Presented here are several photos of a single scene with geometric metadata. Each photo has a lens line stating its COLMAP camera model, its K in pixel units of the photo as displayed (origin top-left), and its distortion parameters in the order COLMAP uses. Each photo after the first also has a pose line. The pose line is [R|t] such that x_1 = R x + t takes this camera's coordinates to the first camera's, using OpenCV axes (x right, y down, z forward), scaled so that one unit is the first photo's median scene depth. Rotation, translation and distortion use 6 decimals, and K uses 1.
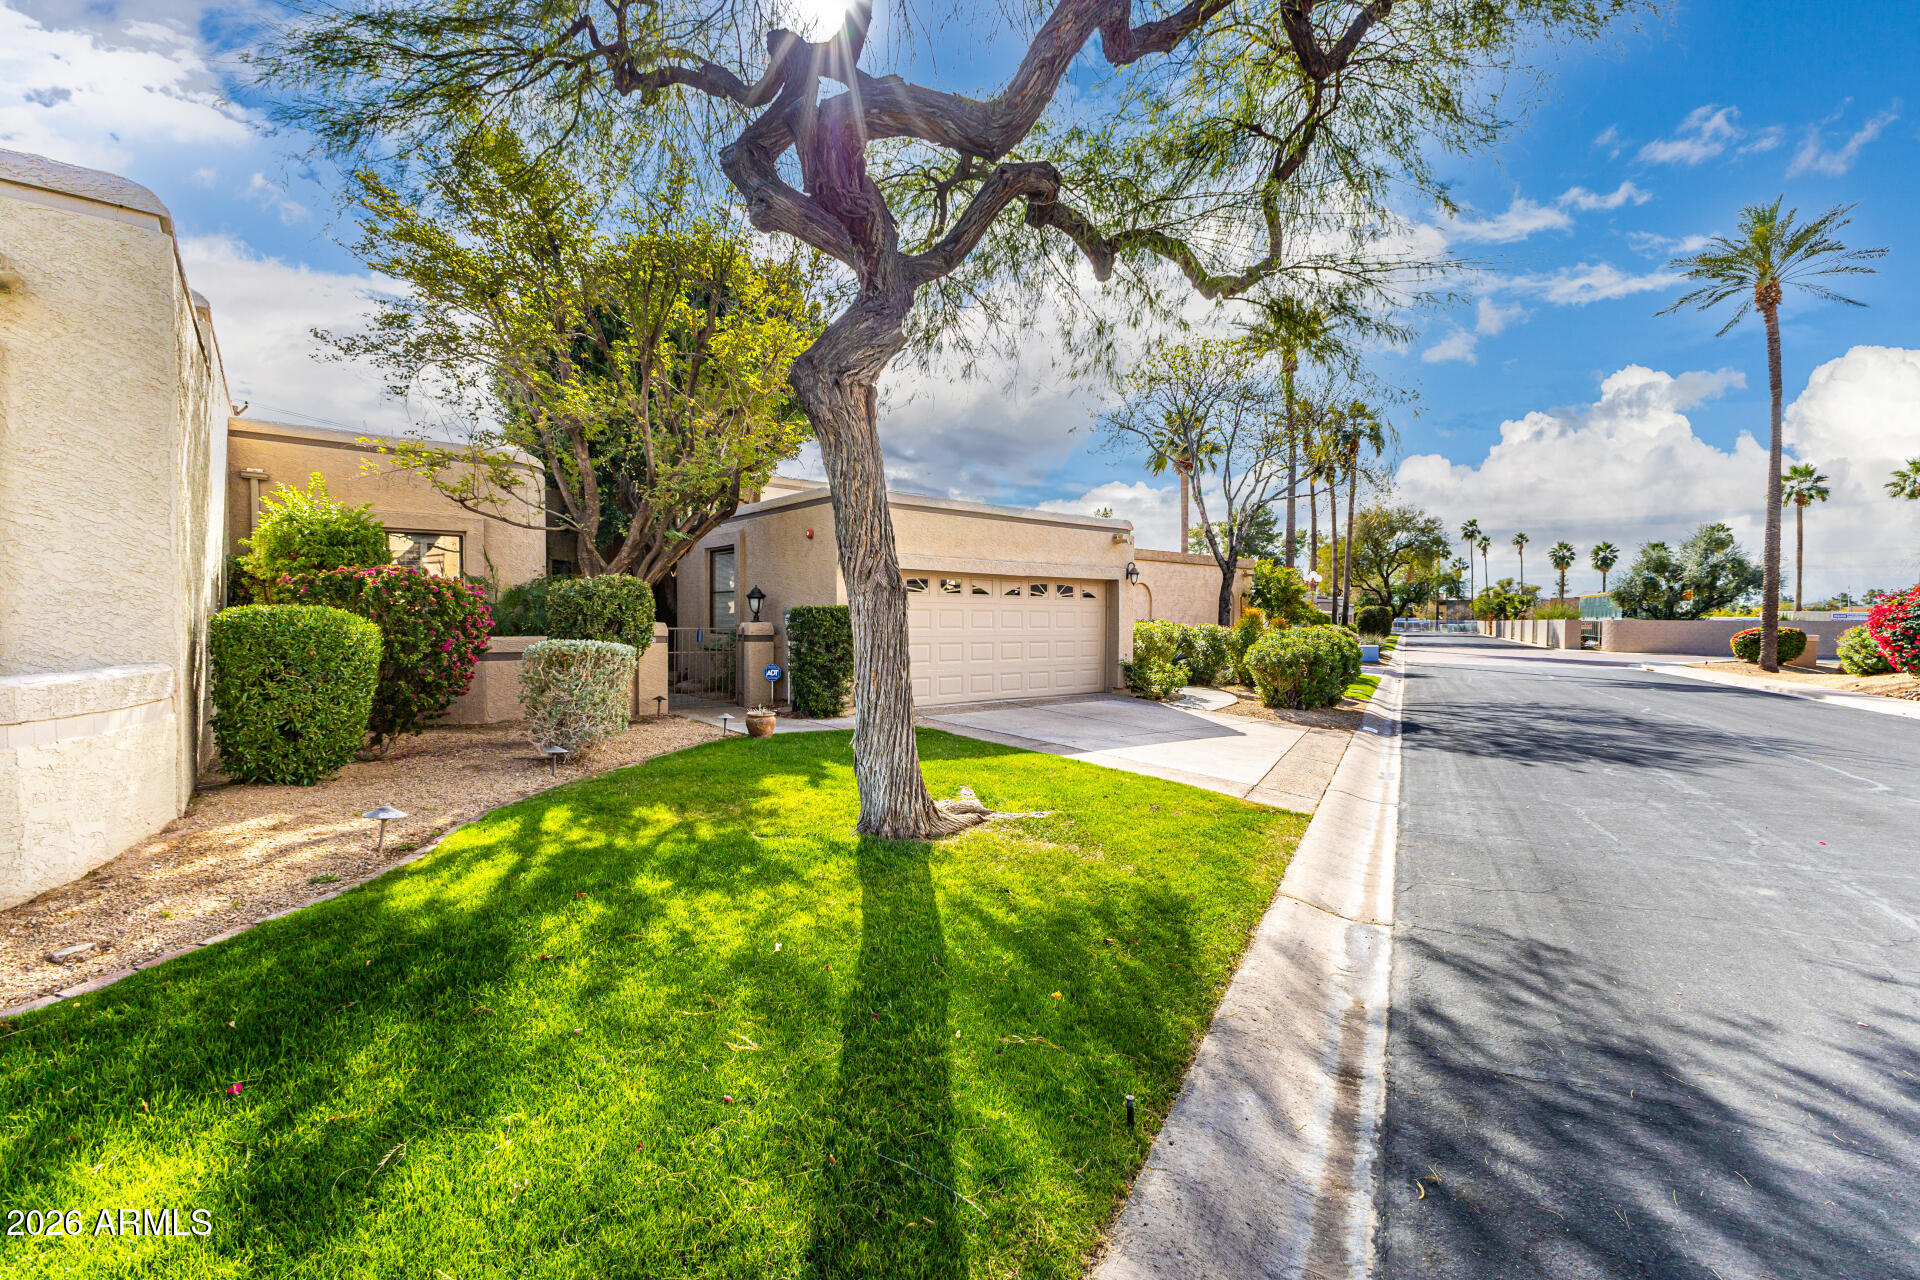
lens RADIAL K [[818.8, 0, 954.8], [0, 818.8, 639.3], [0, 0, 1]] dist [0.001337, -0.000196]
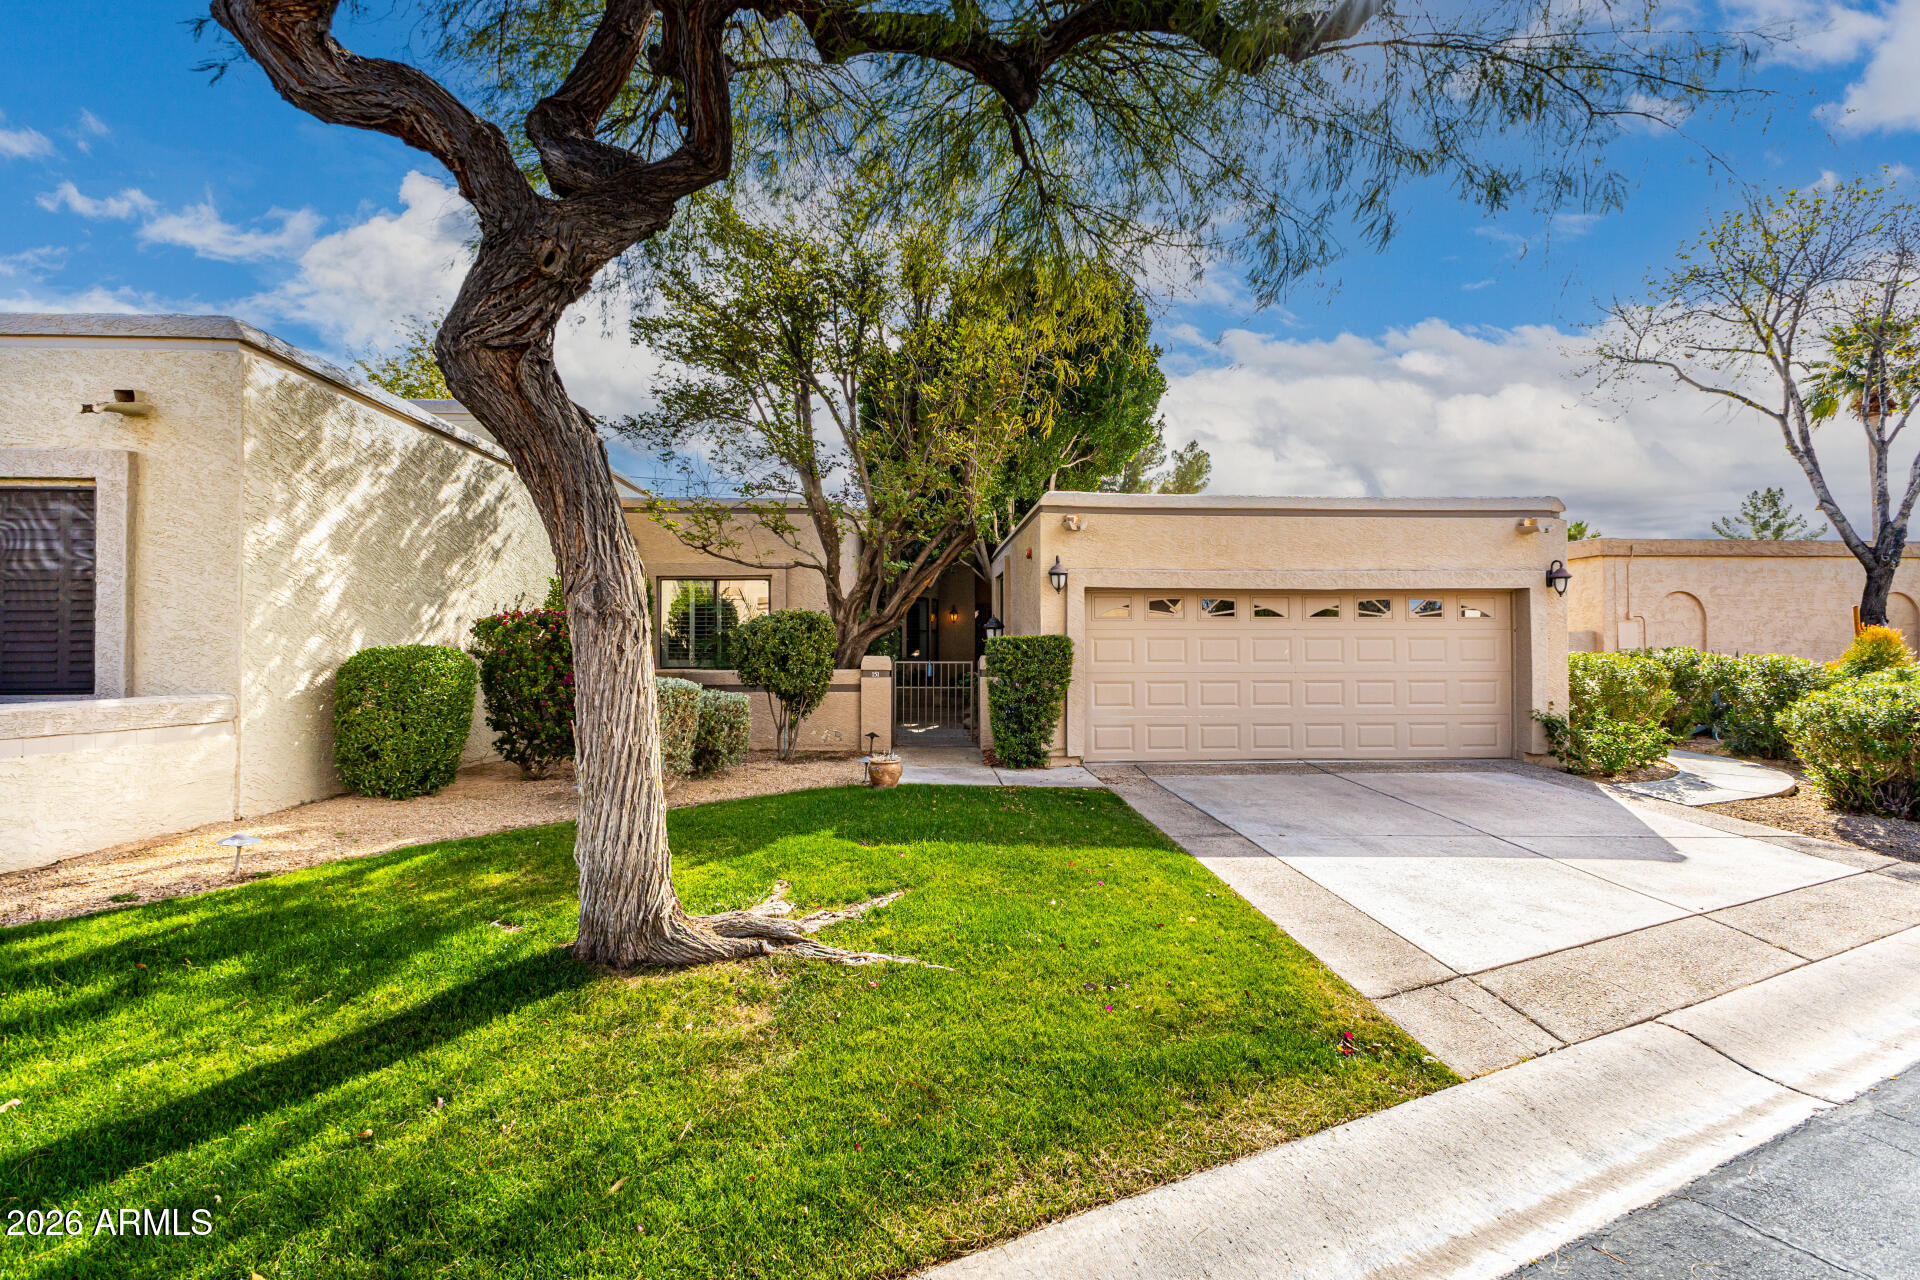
lens RADIAL K [[818.8, 0, 954.8], [0, 818.8, 639.3], [0, 0, 1]] dist [0.001337, -0.000196]
pose [[0.816364, -0.015293, -0.577336, 0.227906], [-0.006443, 0.999346, -0.035582, -0.005679], [0.577502, 0.032768, 0.815731, 0.219833]]
